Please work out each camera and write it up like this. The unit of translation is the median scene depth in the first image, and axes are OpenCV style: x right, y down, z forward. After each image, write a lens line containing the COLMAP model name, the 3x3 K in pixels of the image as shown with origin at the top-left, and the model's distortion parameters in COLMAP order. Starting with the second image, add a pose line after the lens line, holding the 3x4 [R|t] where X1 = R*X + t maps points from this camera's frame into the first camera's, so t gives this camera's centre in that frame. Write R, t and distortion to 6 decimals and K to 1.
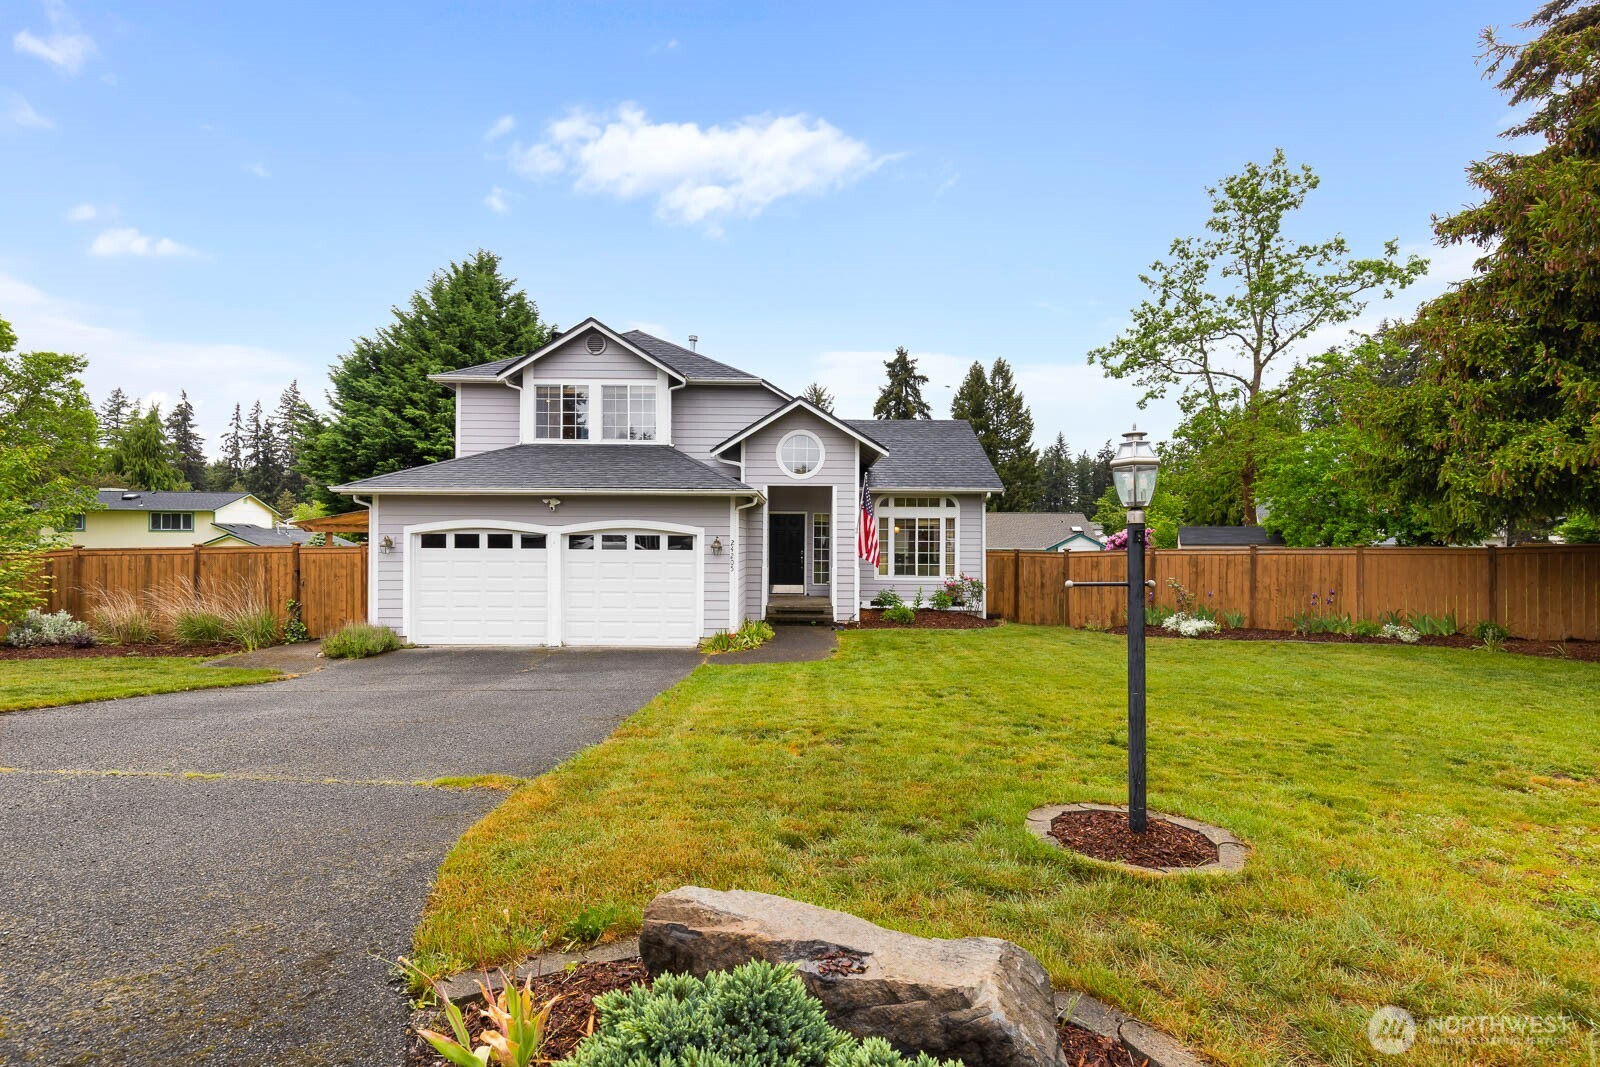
lens RADIAL K [[728.7, 0, 802.6], [0, 728.7, 532.6], [0, 0, 1]] dist [0.006428, 0.000893]
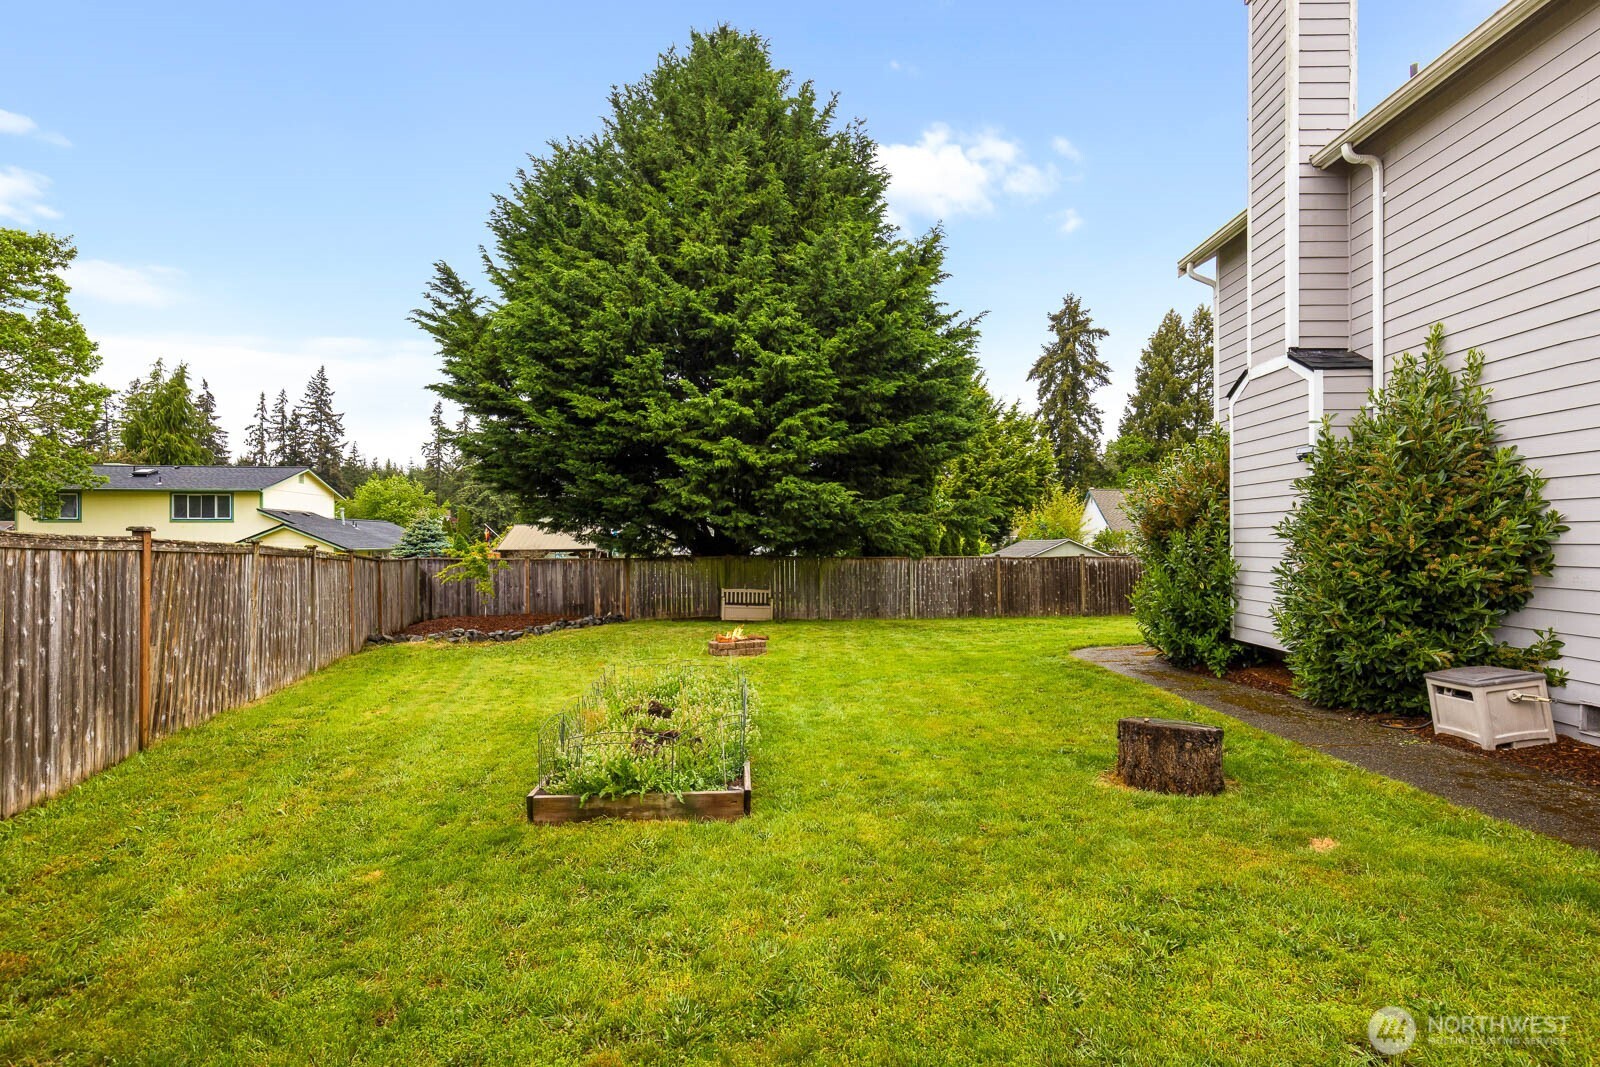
lens RADIAL K [[756.9, 0, 799.5], [0, 756.9, 537.9], [0, 0, 1]] dist [0.000219, 0.000108]
pose [[0.999349, -0.006983, -0.035407, -0.748404], [0.007236, 0.999949, 0.007002, 0.035374], [0.035356, -0.007253, 0.999348, 0.838441]]
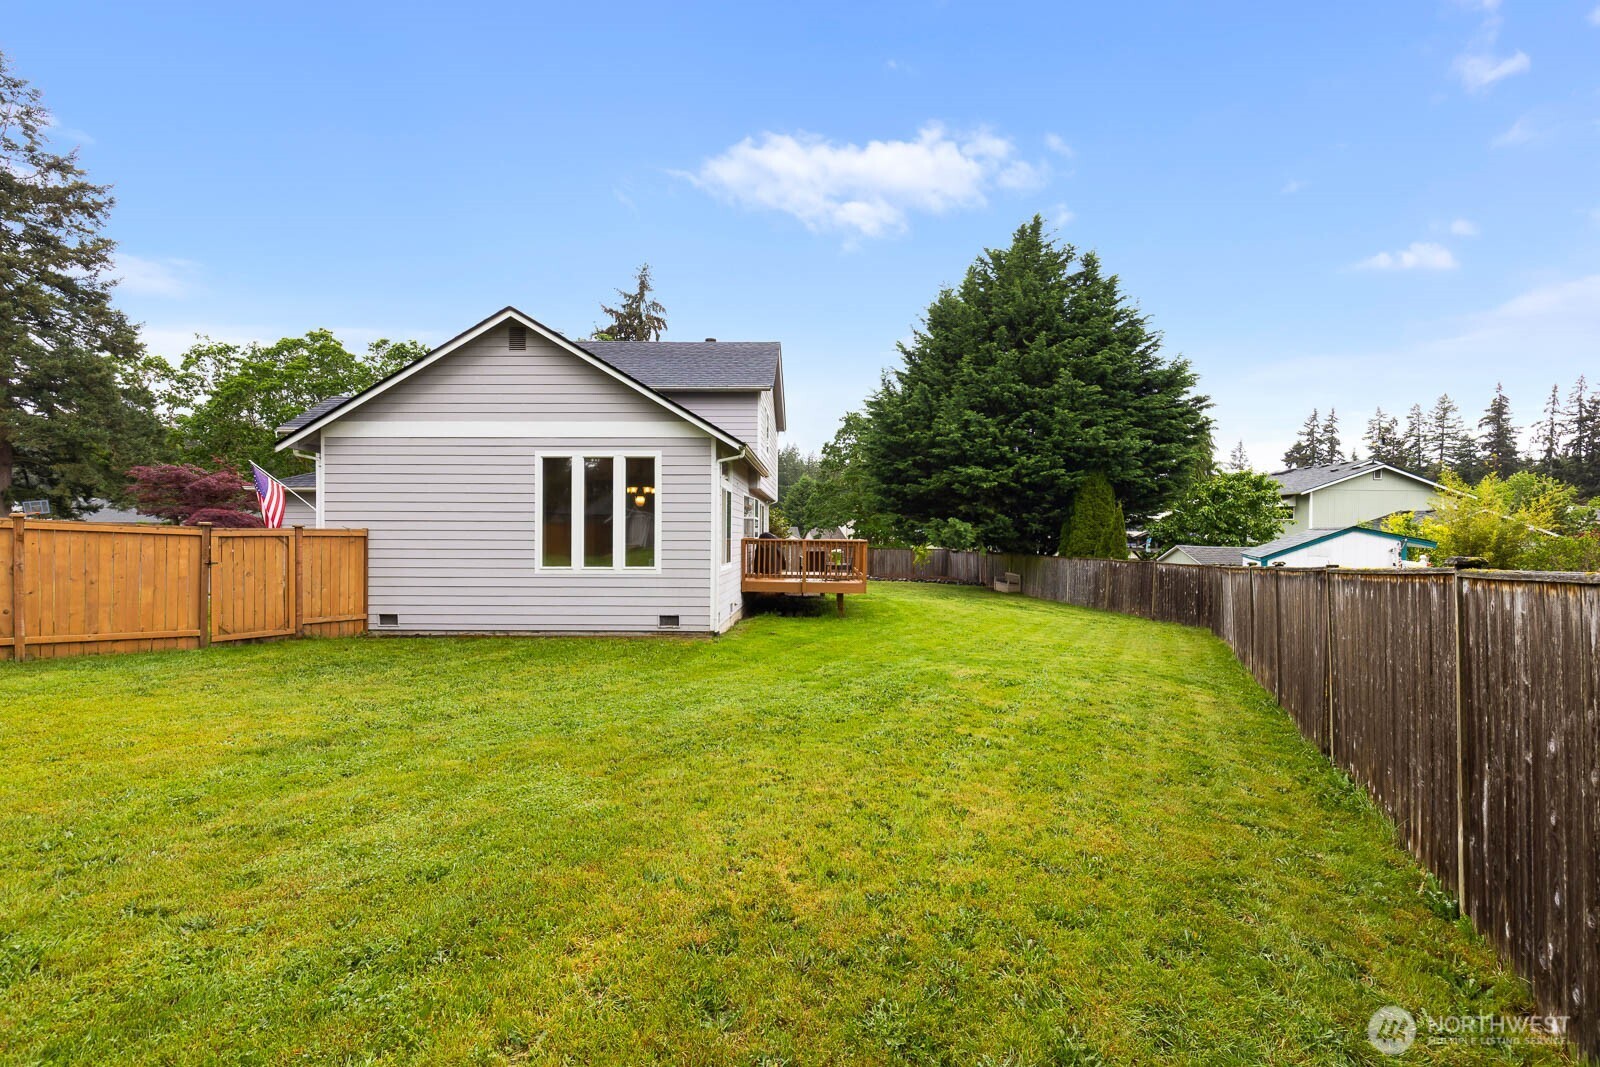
lens RADIAL K [[728.7, 0, 809.4], [0, 728.7, 535.5], [0, 0, 1]] dist [0.006428, 0.000893]
pose [[-0.011295, -0.015597, -0.999815, 0.992521], [0.011390, 0.999811, -0.015725, 0.039268], [0.999871, -0.011566, -0.011115, 1.489330]]
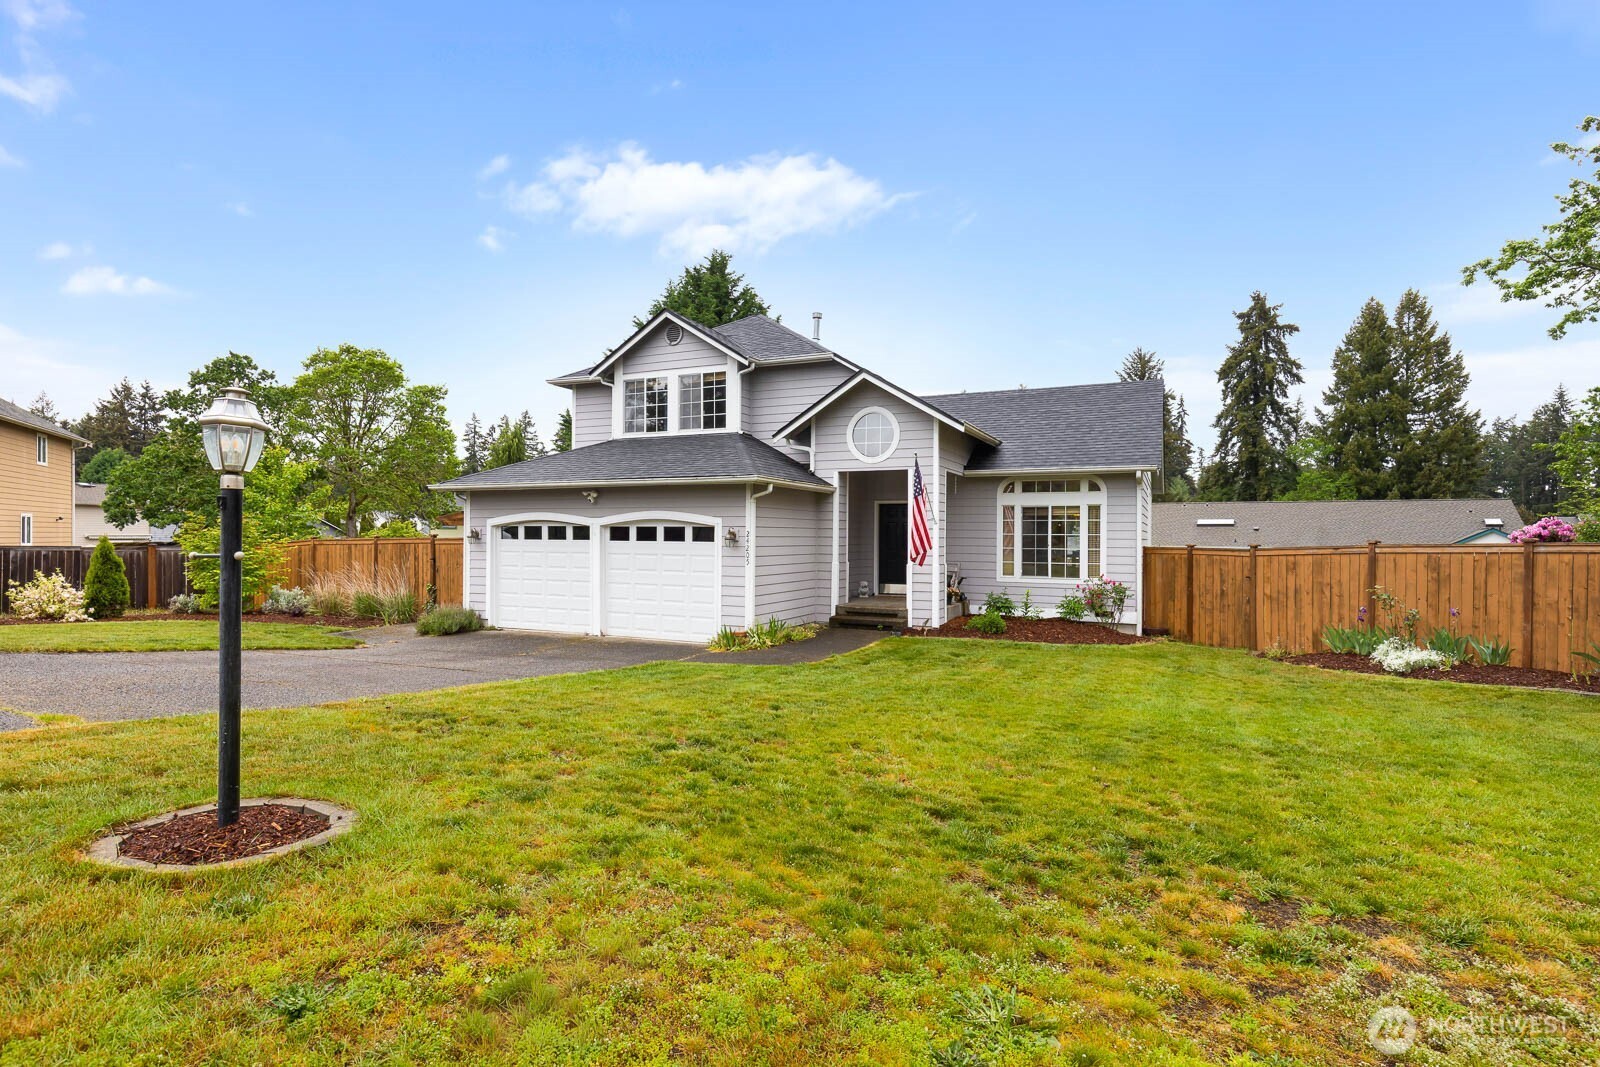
lens RADIAL K [[802.1, 0, 796.0], [0, 802.1, 535.6], [0, 0, 1]] dist [-0.002815, -0.001712]
pose [[0.905655, -0.000034, -0.424015, 0.278913], [0.002480, 0.999983, 0.005219, 0.007636], [0.424007, -0.005778, 0.905640, 0.073008]]
